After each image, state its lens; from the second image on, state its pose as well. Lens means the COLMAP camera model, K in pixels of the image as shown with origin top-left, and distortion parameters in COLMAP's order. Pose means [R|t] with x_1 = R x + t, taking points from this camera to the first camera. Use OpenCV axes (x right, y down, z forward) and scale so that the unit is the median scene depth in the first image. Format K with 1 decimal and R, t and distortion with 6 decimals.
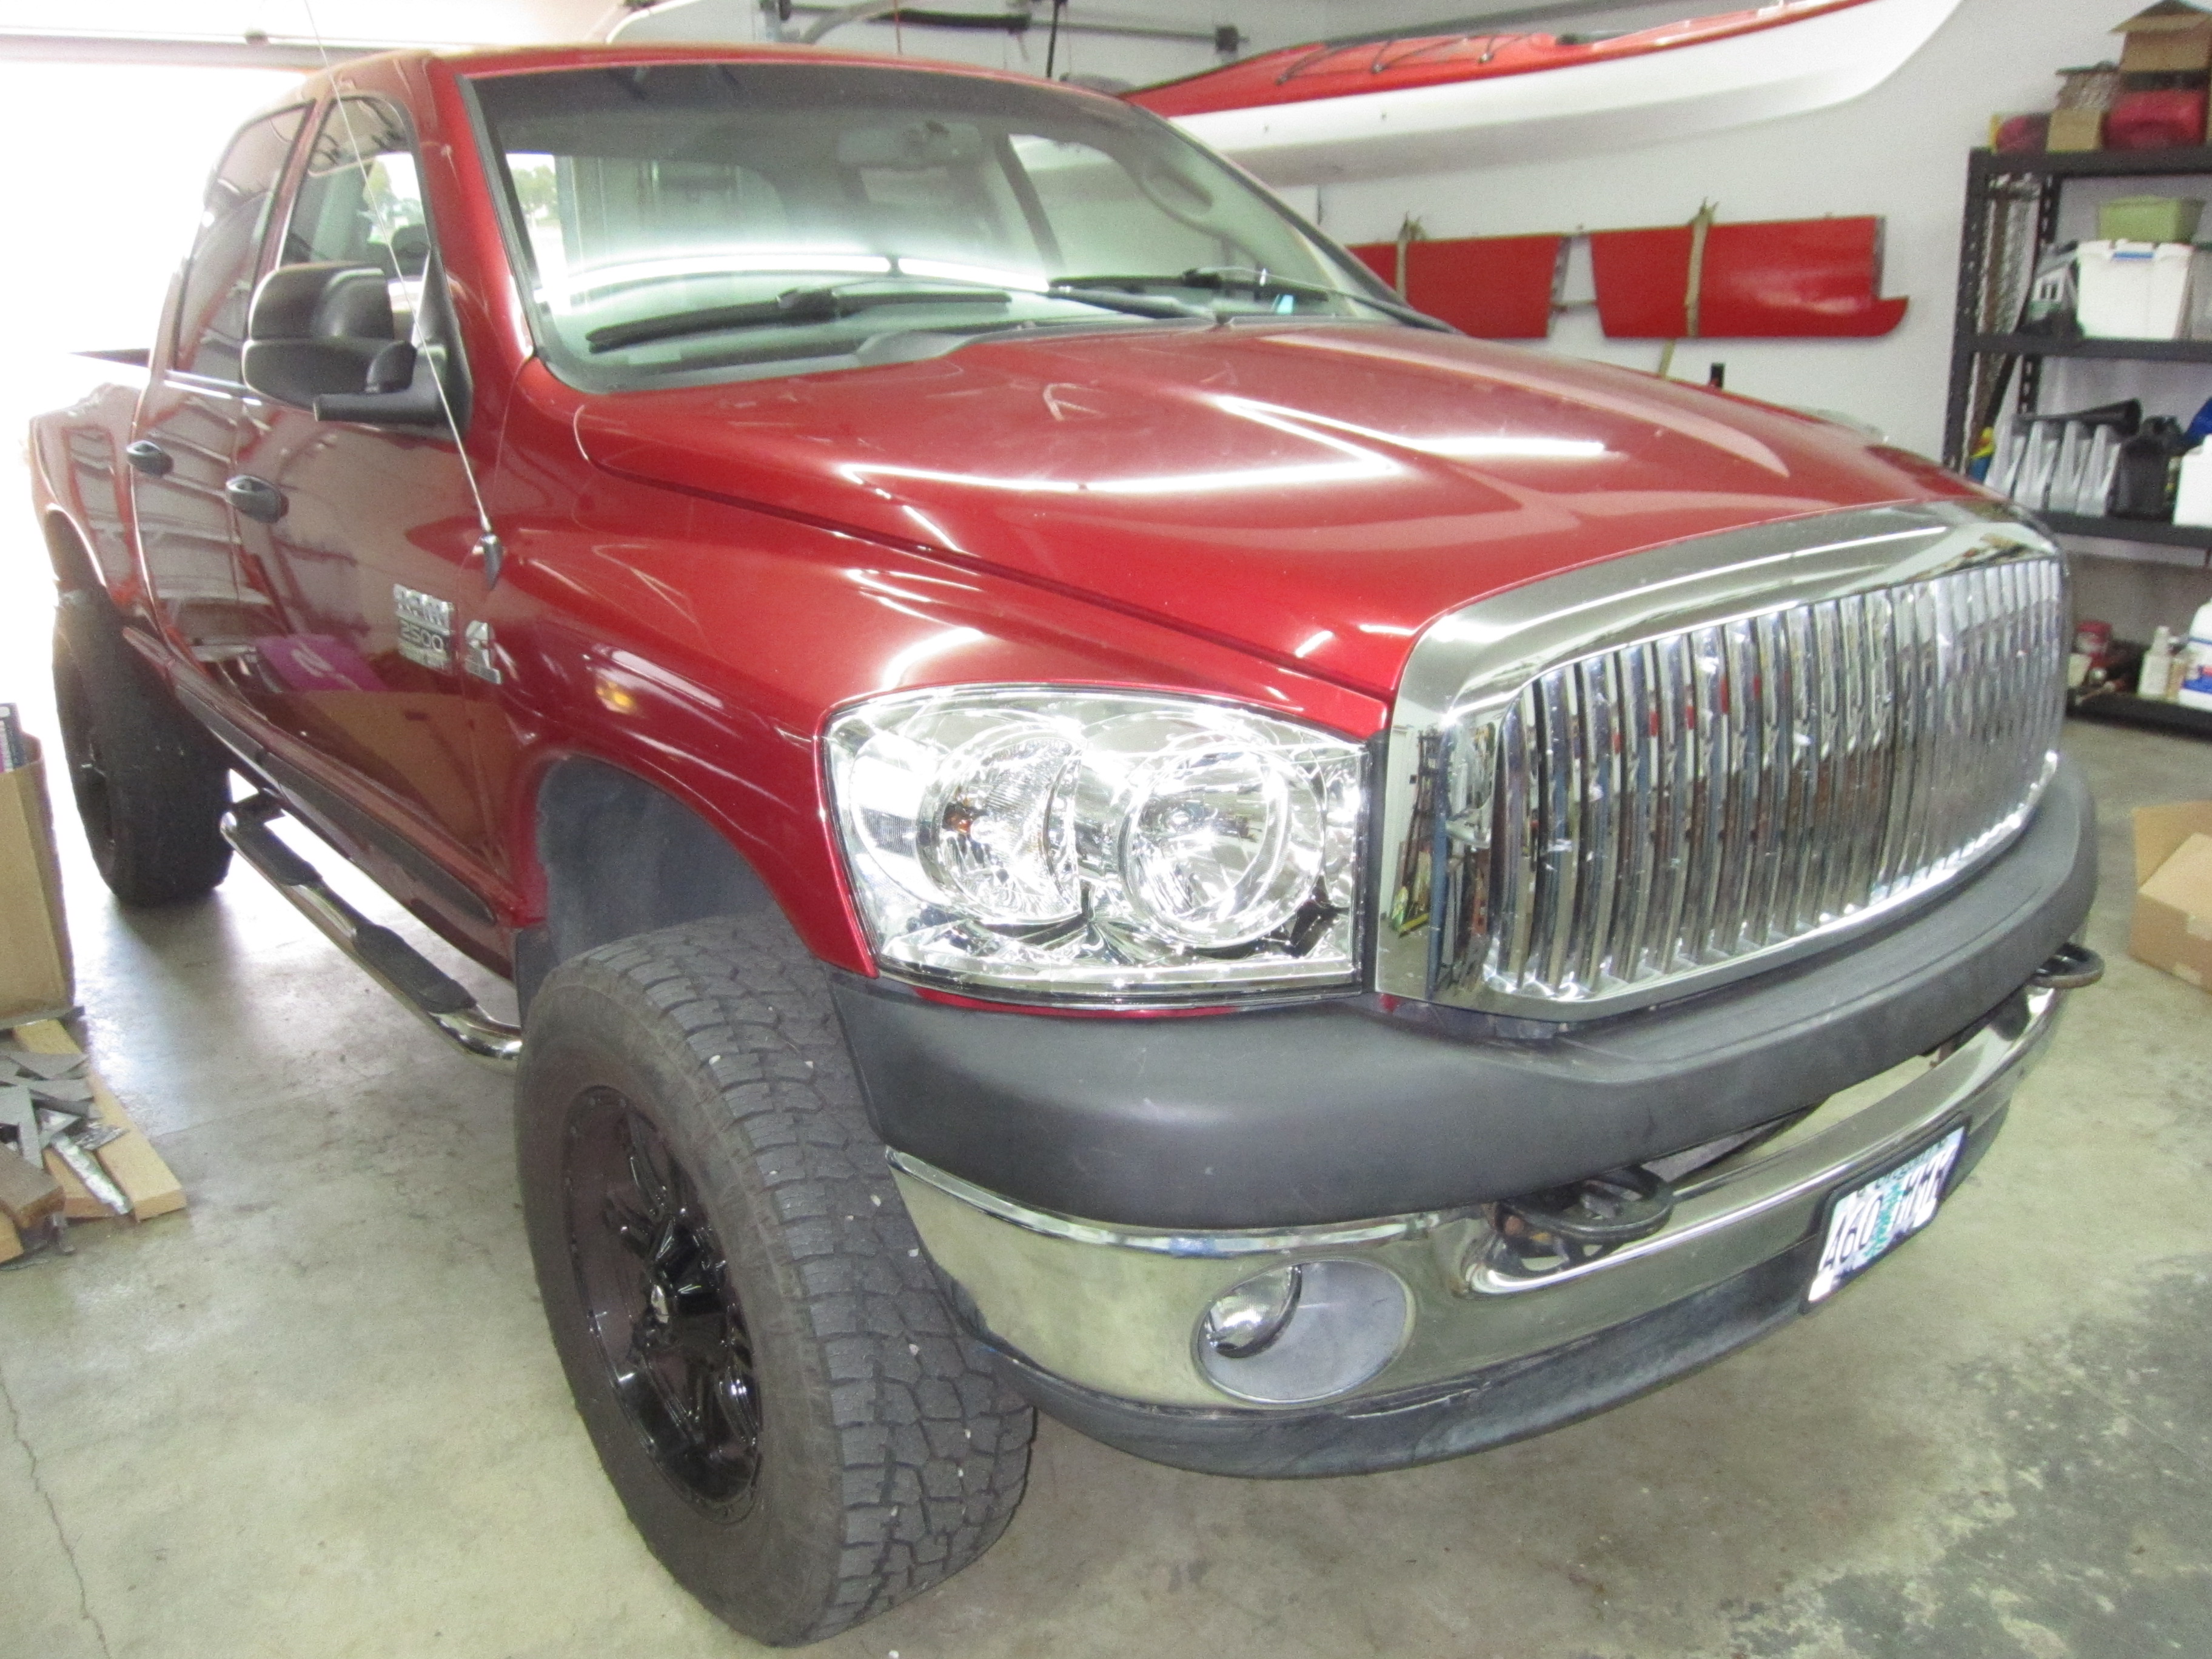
lens RADIAL K [[1877.8, 0, 1072.4], [0, 1877.8, 828.0], [0, 0, 1]] dist [-0.060119, 0.040411]
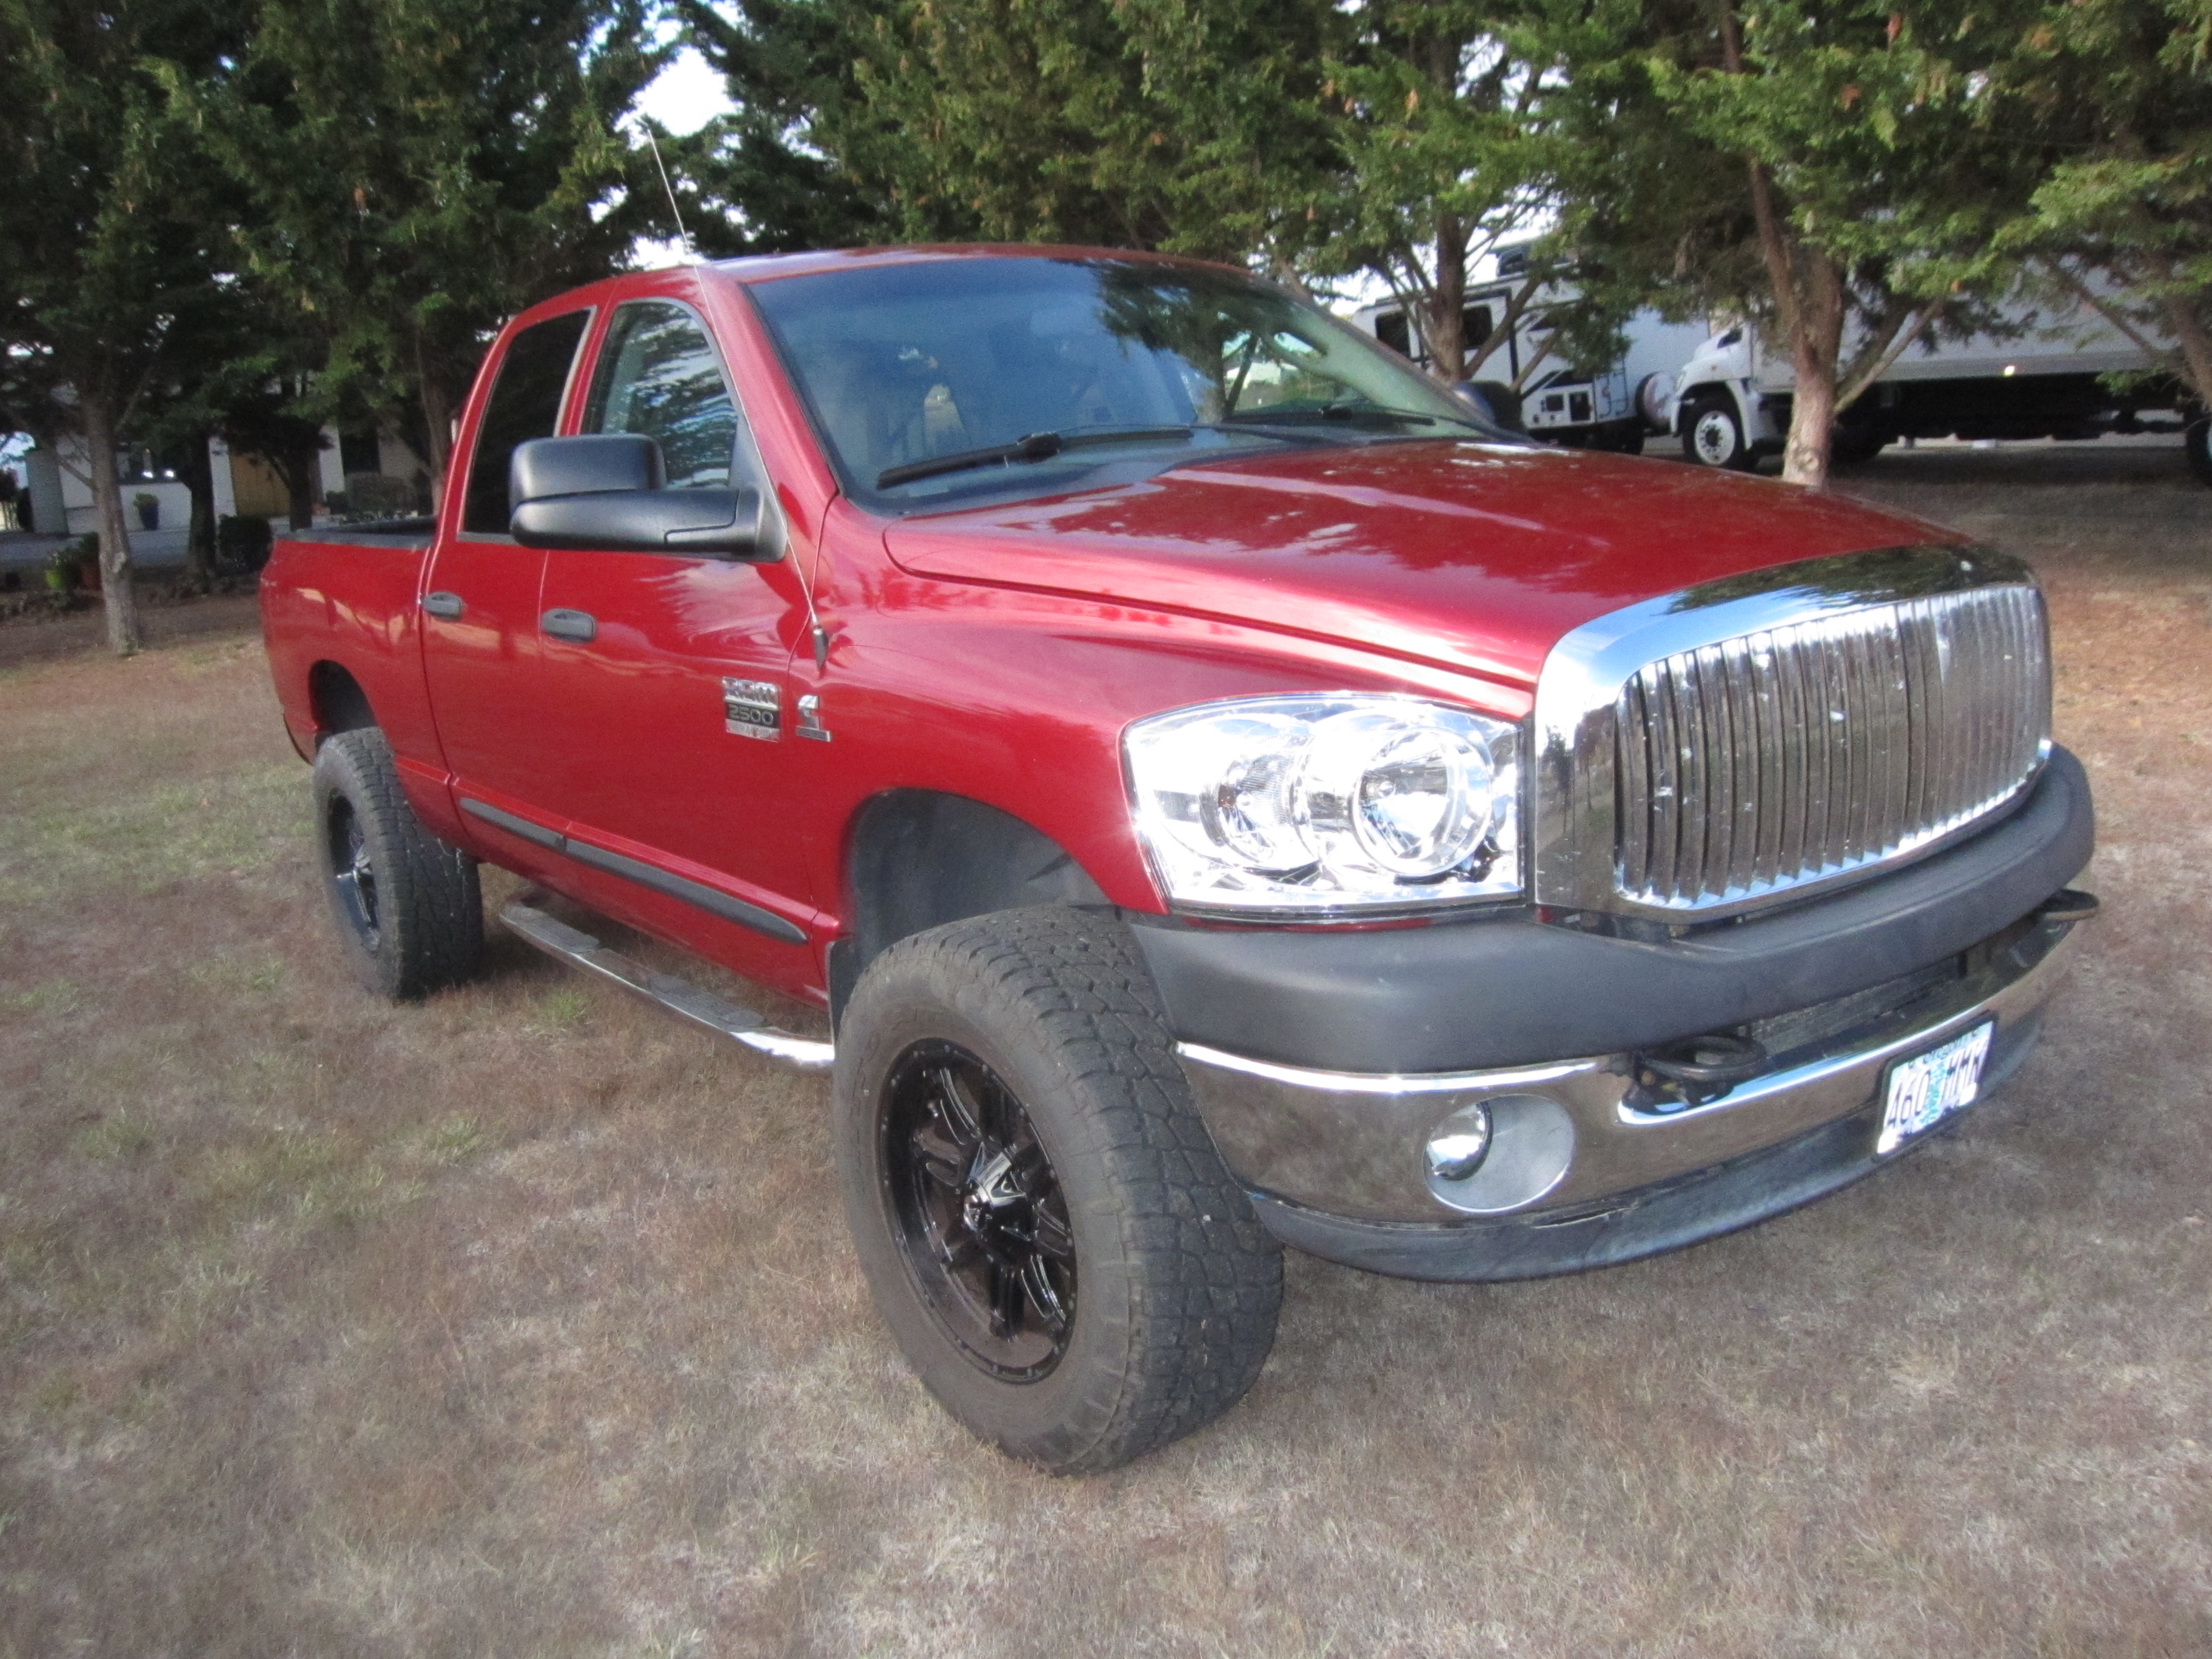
lens RADIAL K [[1877.8, 0, 1072.4], [0, 1877.8, 828.0], [0, 0, 1]] dist [-0.060119, 0.040411]
pose [[0.998239, -0.049005, -0.033426, -0.124387], [0.046155, 0.995624, -0.081258, 0.122504], [0.037261, 0.079572, 0.996132, -0.371029]]
